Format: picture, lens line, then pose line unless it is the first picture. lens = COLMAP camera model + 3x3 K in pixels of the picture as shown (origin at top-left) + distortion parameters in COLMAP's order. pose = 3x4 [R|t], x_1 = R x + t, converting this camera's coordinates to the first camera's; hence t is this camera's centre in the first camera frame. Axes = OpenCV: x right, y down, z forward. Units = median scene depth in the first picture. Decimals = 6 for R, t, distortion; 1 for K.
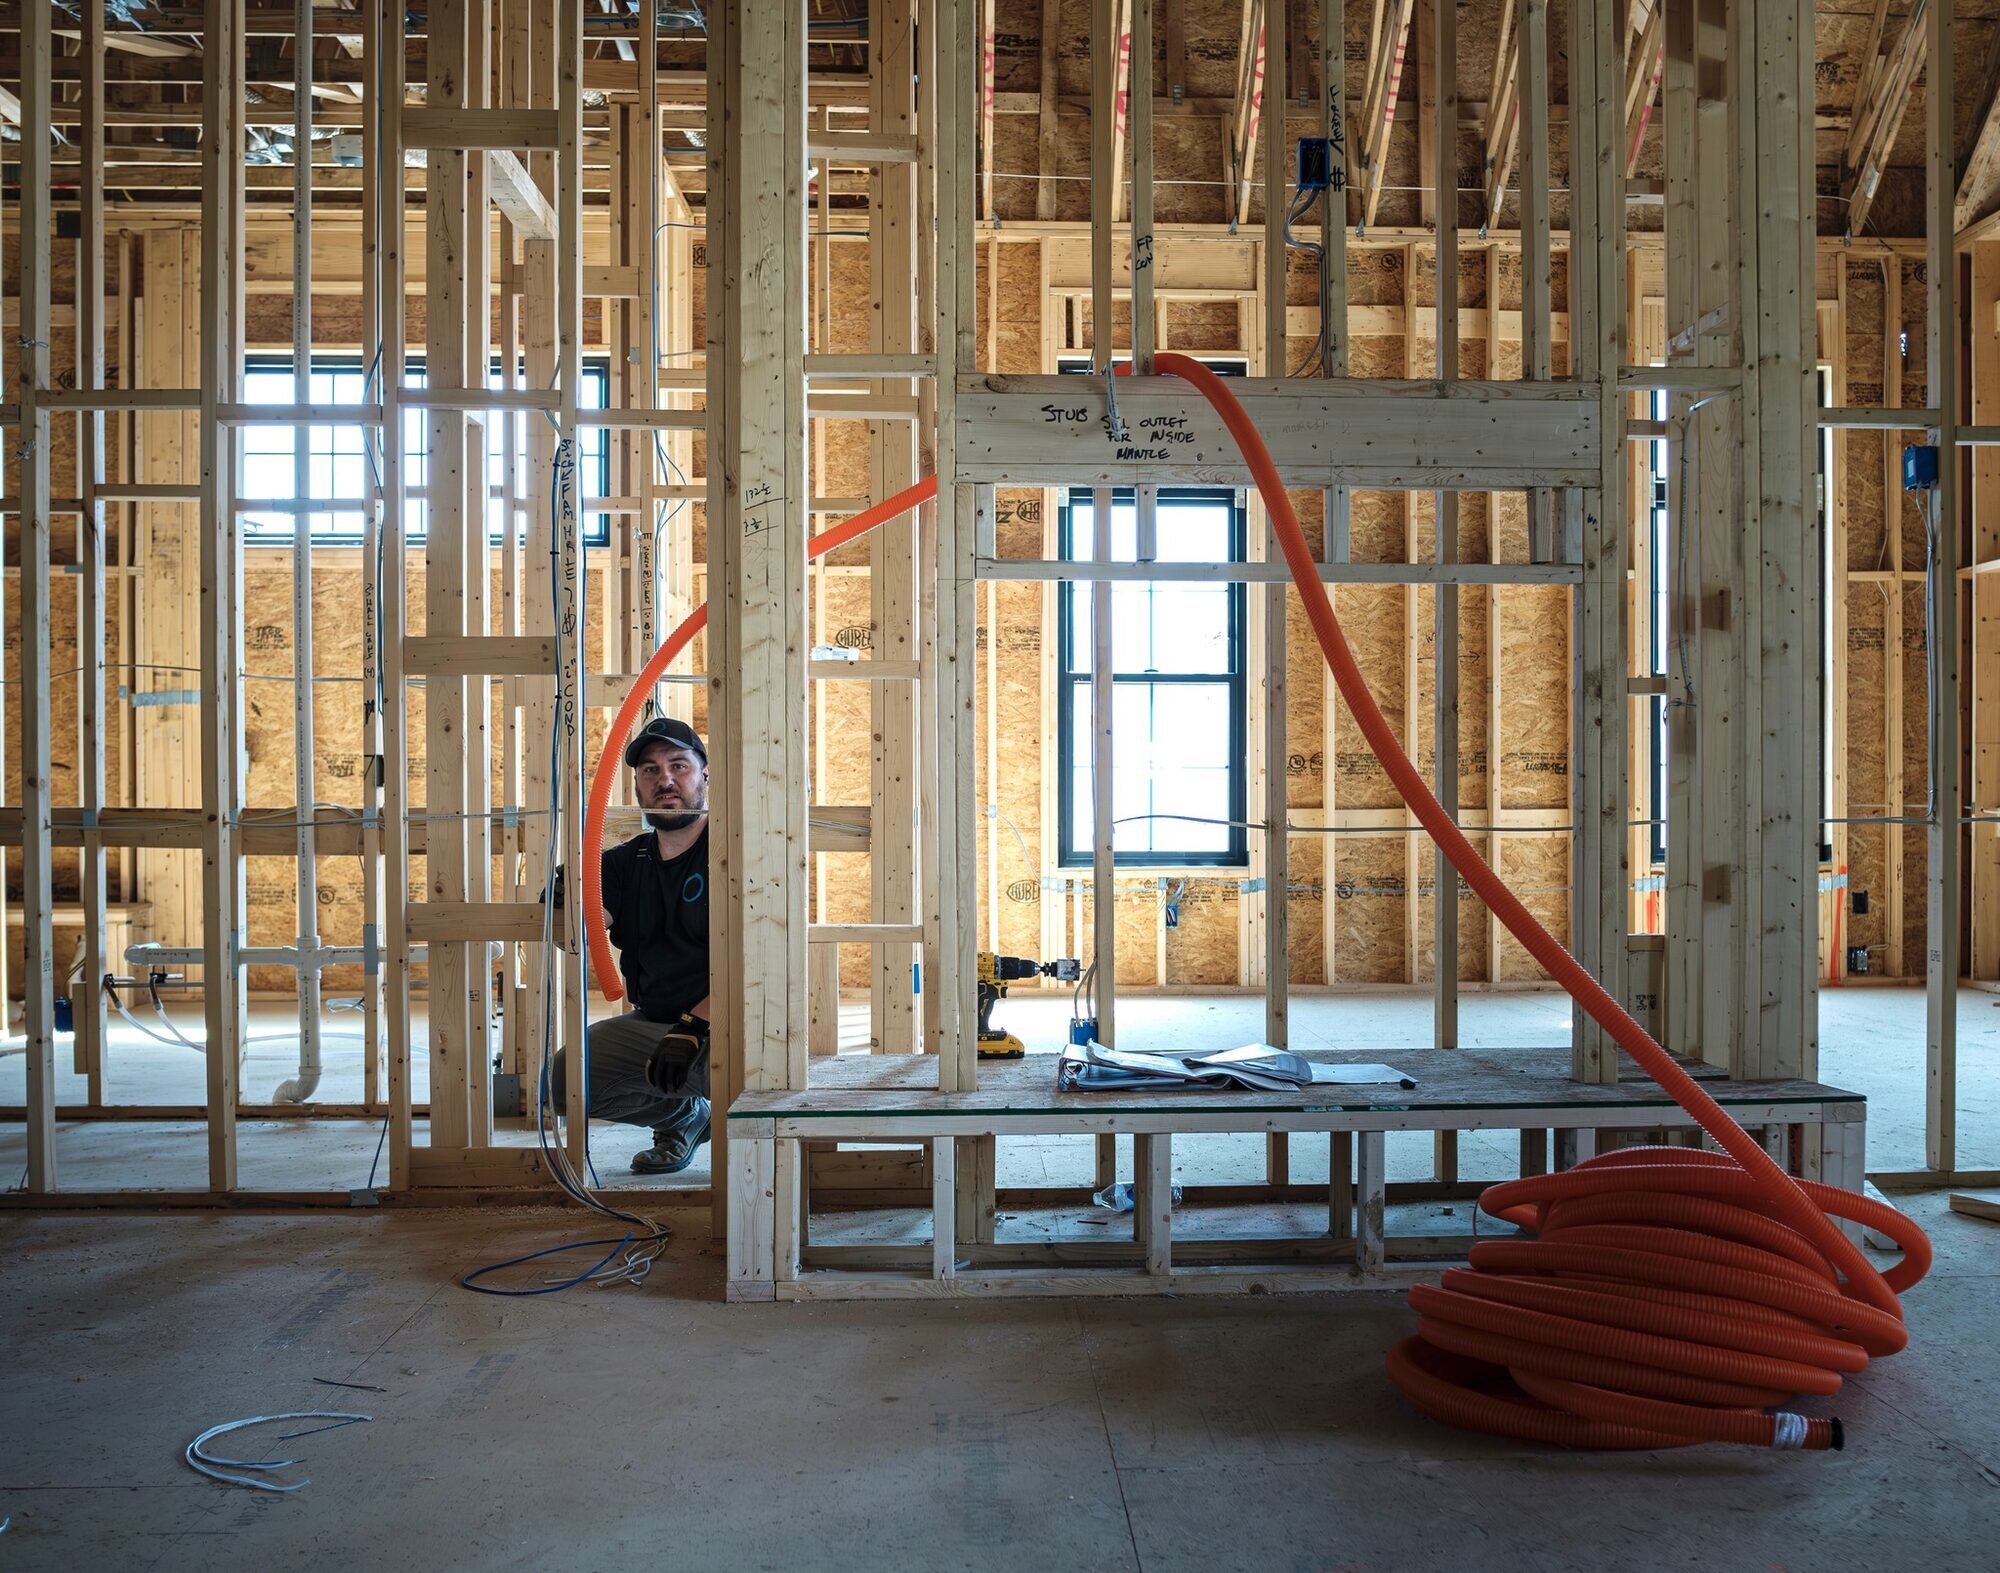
lens RADIAL K [[2370.6, 0, 1000.7], [0, 2370.6, 786.4], [0, 0, 1]] dist [-0.062878, 0.000000]
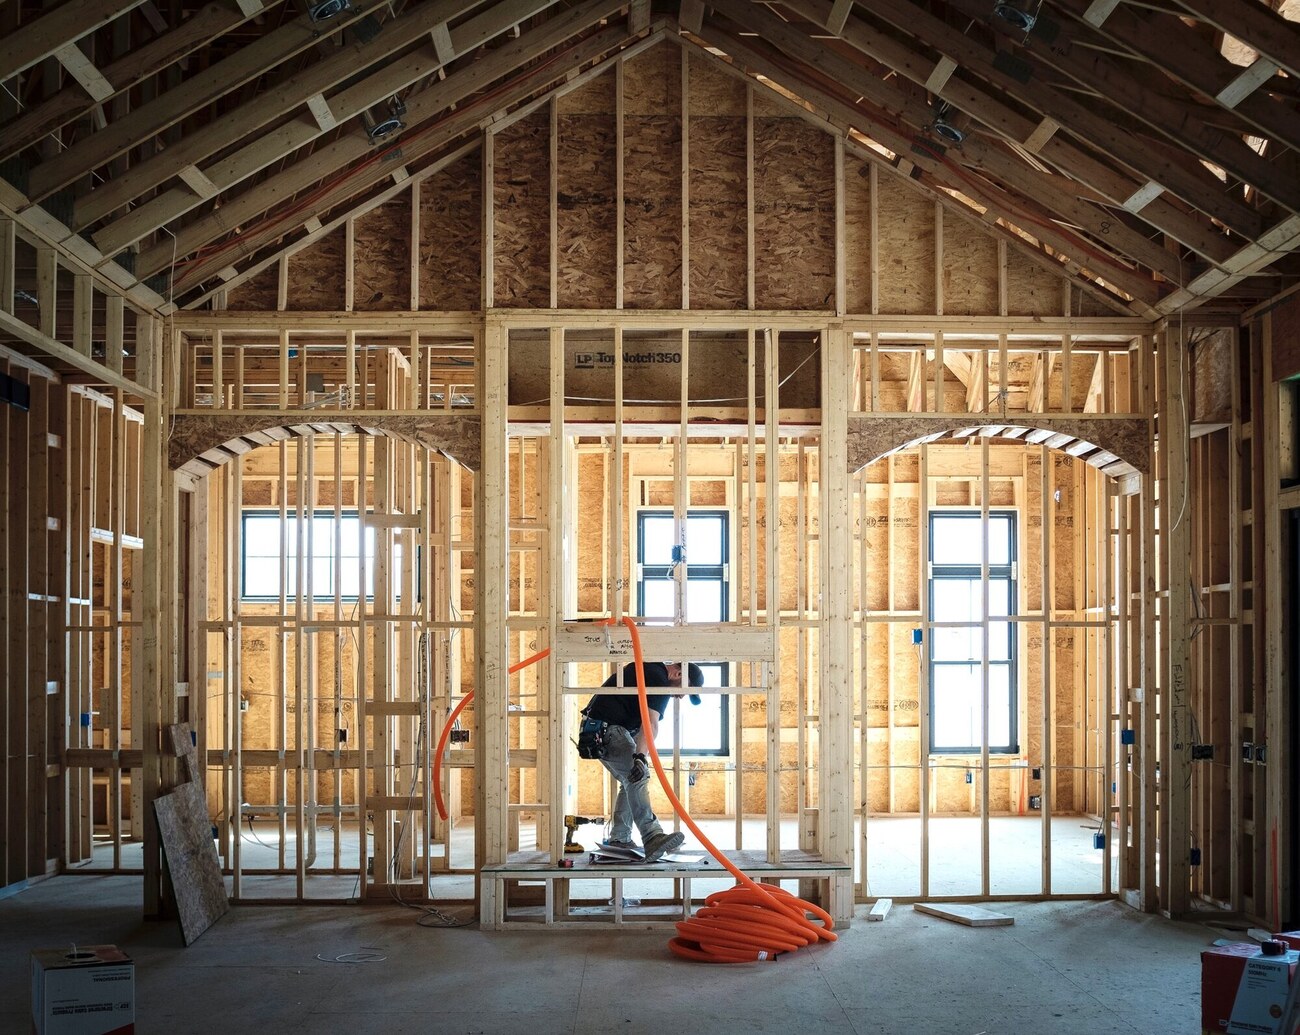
lens RADIAL K [[2018.9, 0, 650.4], [0, 2018.9, 517.7], [0, 0, 1]] dist [-0.044887, 0.000000]
pose [[0.999681, -0.000229, -0.025254, 0.148183], [-0.000890, 0.999019, -0.044276, -0.176640], [0.025239, 0.044284, 0.998700, -1.406824]]
